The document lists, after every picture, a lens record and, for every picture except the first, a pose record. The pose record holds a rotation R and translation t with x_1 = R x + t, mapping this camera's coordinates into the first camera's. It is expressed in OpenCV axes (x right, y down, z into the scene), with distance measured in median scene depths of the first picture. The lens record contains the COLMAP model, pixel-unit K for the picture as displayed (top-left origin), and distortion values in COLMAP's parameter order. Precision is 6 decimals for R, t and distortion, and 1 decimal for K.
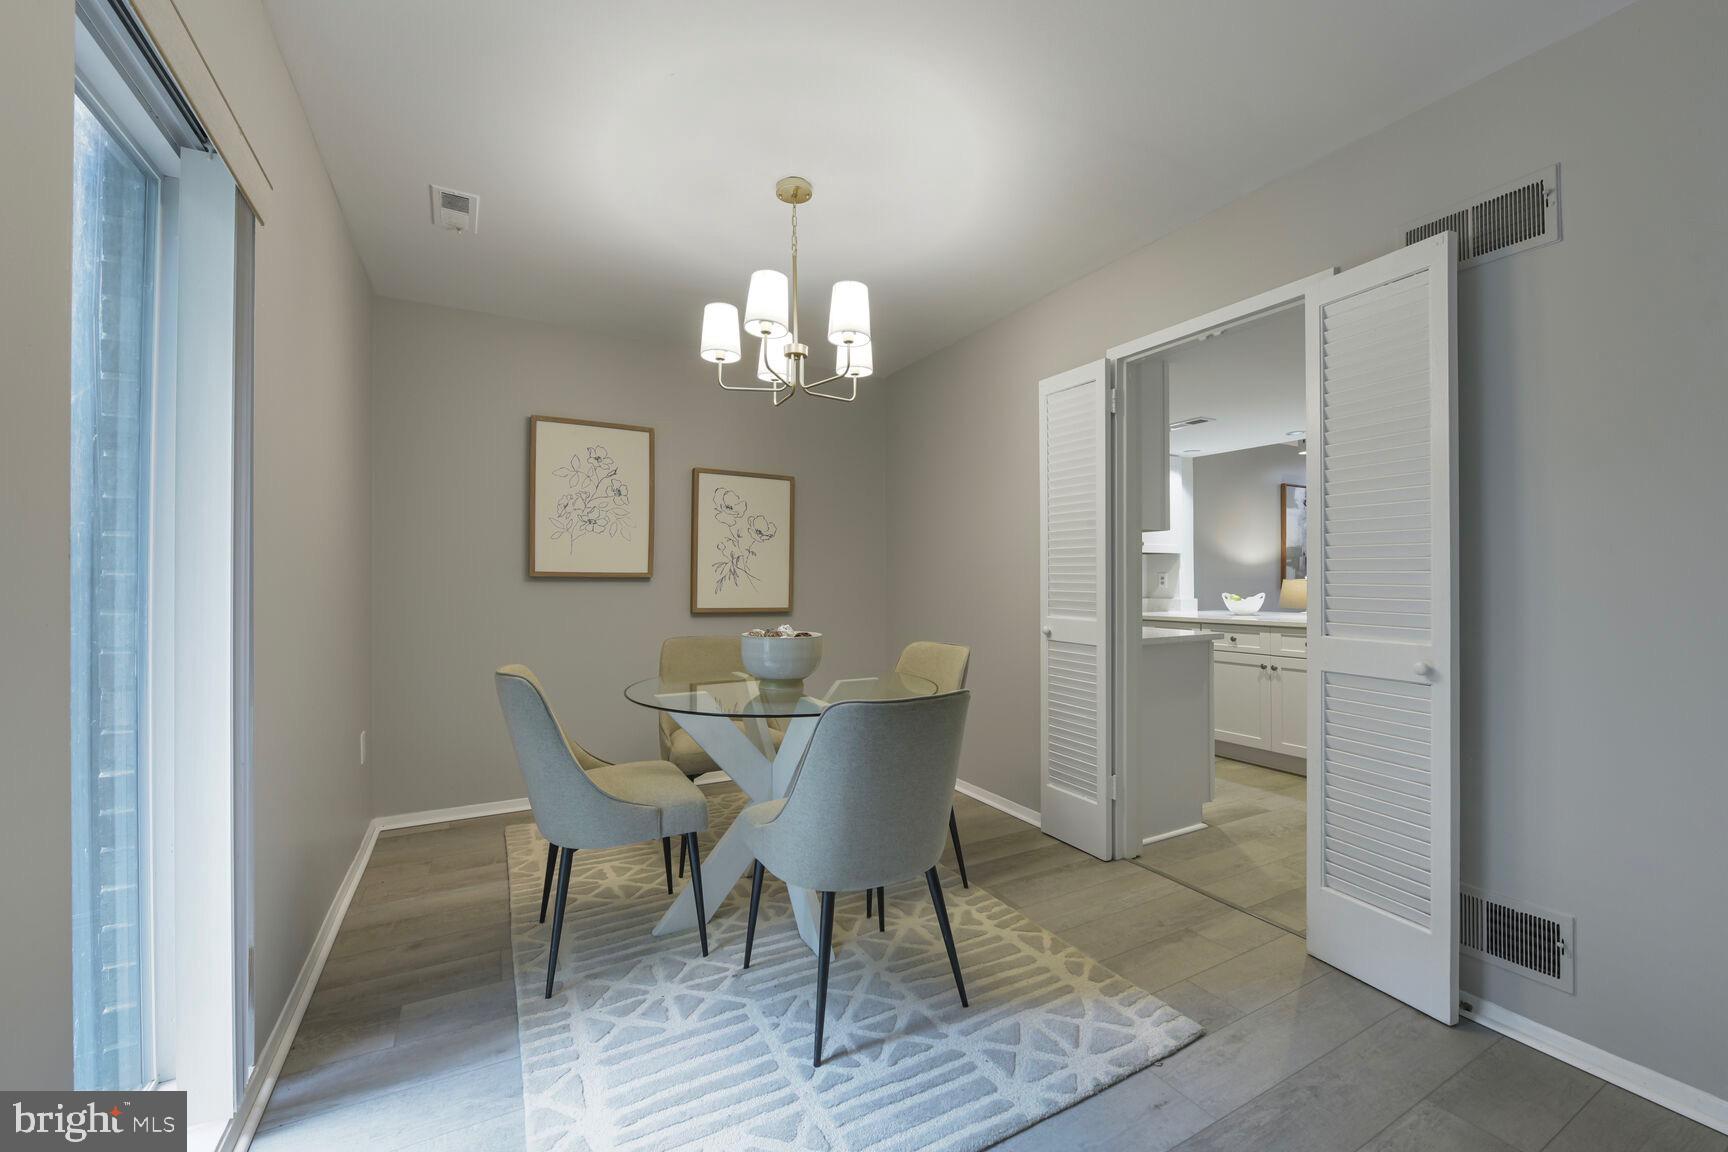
lens RADIAL K [[686.1, 0, 856.3], [0, 686.1, 575.0], [0, 0, 1]] dist [-0.014198, -0.000094]
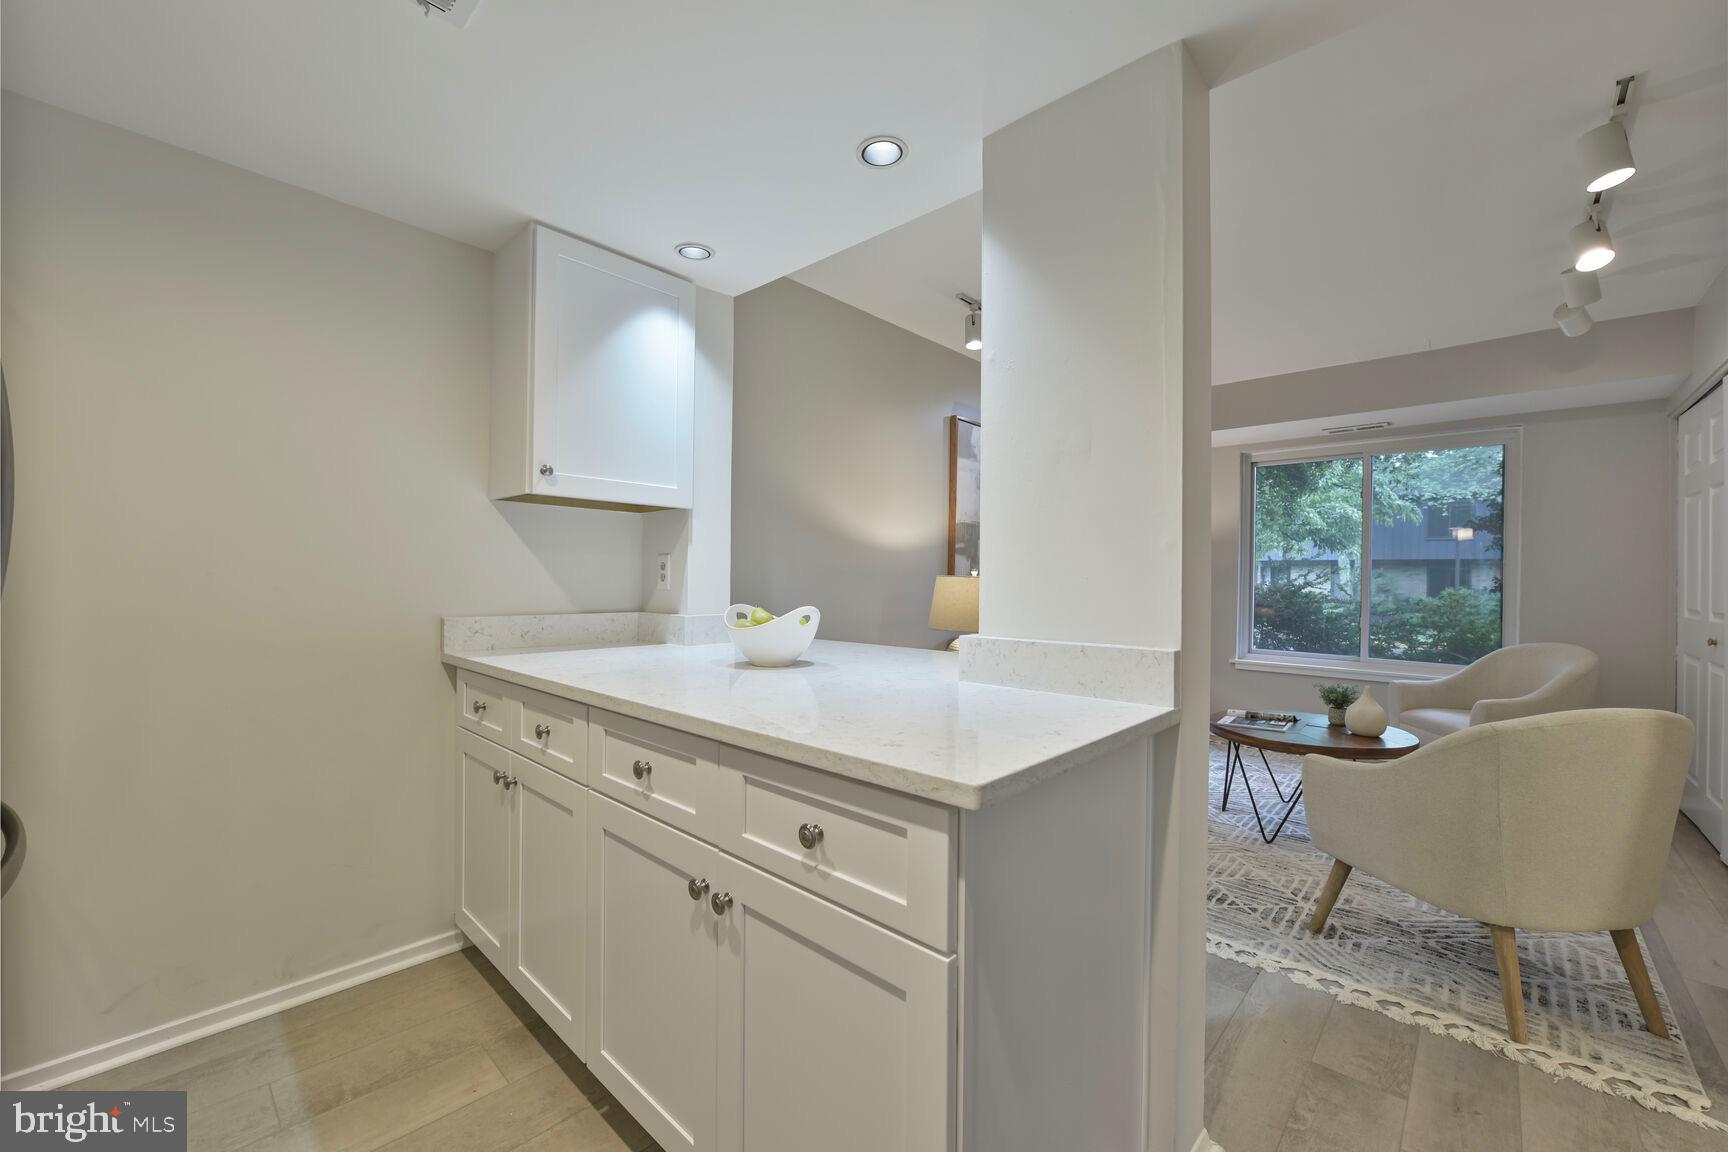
lens RADIAL K [[686.1, 0, 864.2], [0, 686.1, 575.0], [0, 0, 1]] dist [-0.014198, -0.000094]
pose [[0.945459, 0.017239, 0.325283, 0.778029], [-0.018900, 0.999819, 0.001946, 0.012003], [-0.325191, -0.007988, 0.945615, 0.990281]]
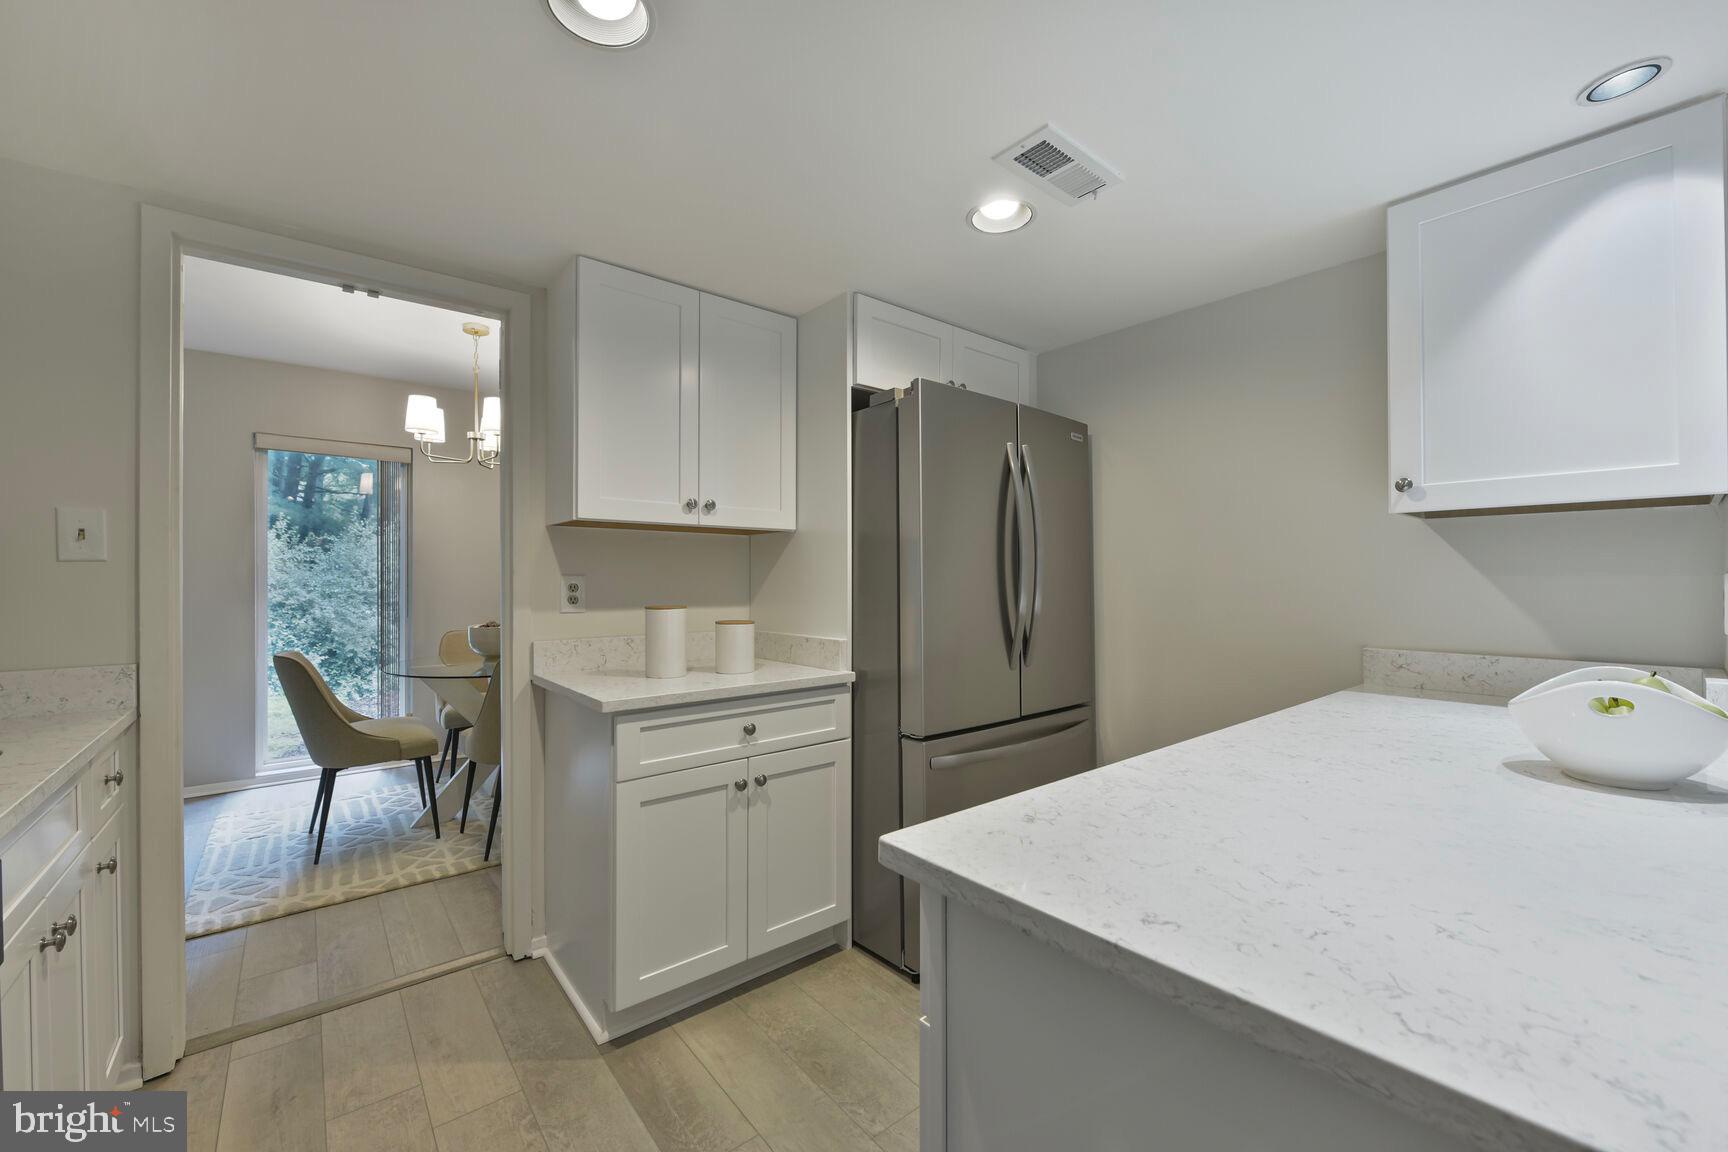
lens RADIAL K [[686.1, 0, 859.9], [0, 686.1, 575.6], [0, 0, 1]] dist [-0.014198, -0.000094]
pose [[0.186876, -0.001511, -0.982382, 1.142112], [0.006632, 0.999978, -0.000276, -0.008083], [0.982361, -0.006464, 0.186882, 1.156375]]
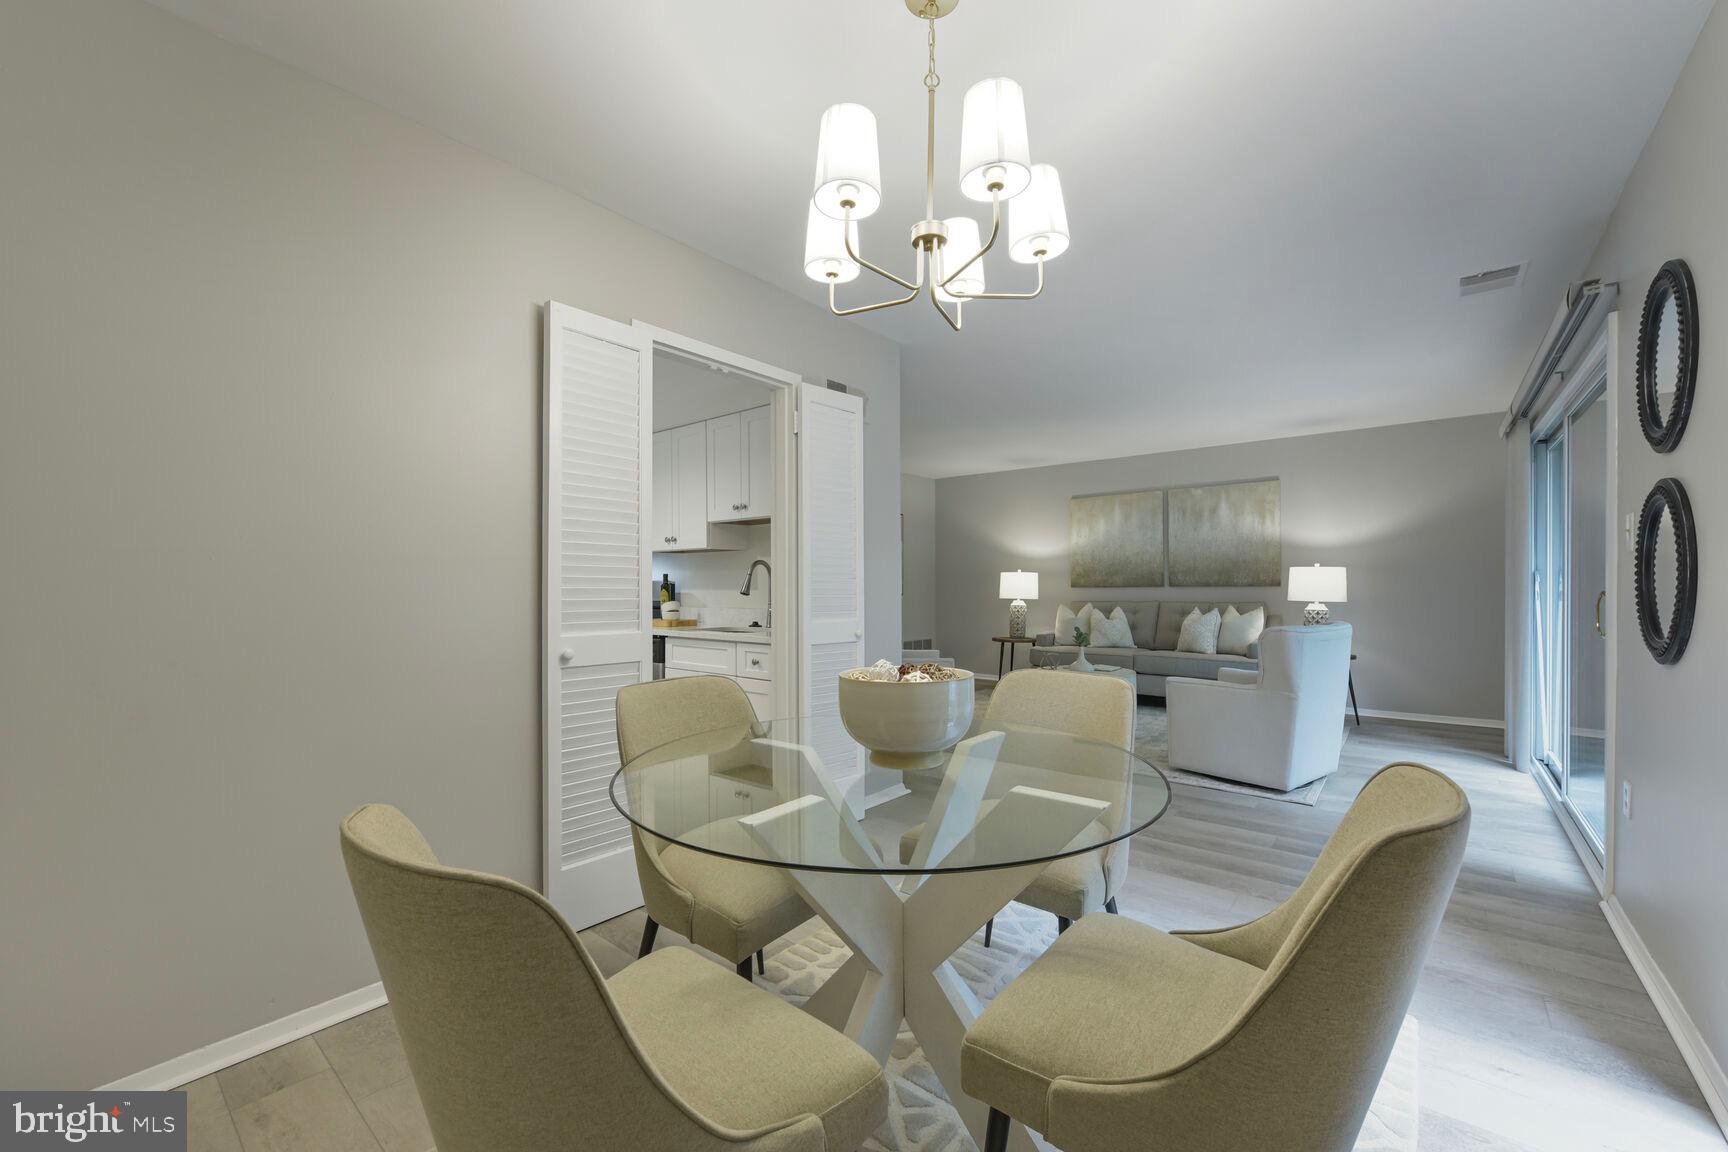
lens RADIAL K [[686.1, 0, 856.1], [0, 686.1, 585.5], [0, 0, 1]] dist [-0.014198, -0.000094]
pose [[-0.375665, -0.001222, 0.926755, -0.507450], [-0.004503, 0.999990, -0.000507, 0.007181], [-0.926745, -0.004364, -0.375666, 0.992761]]
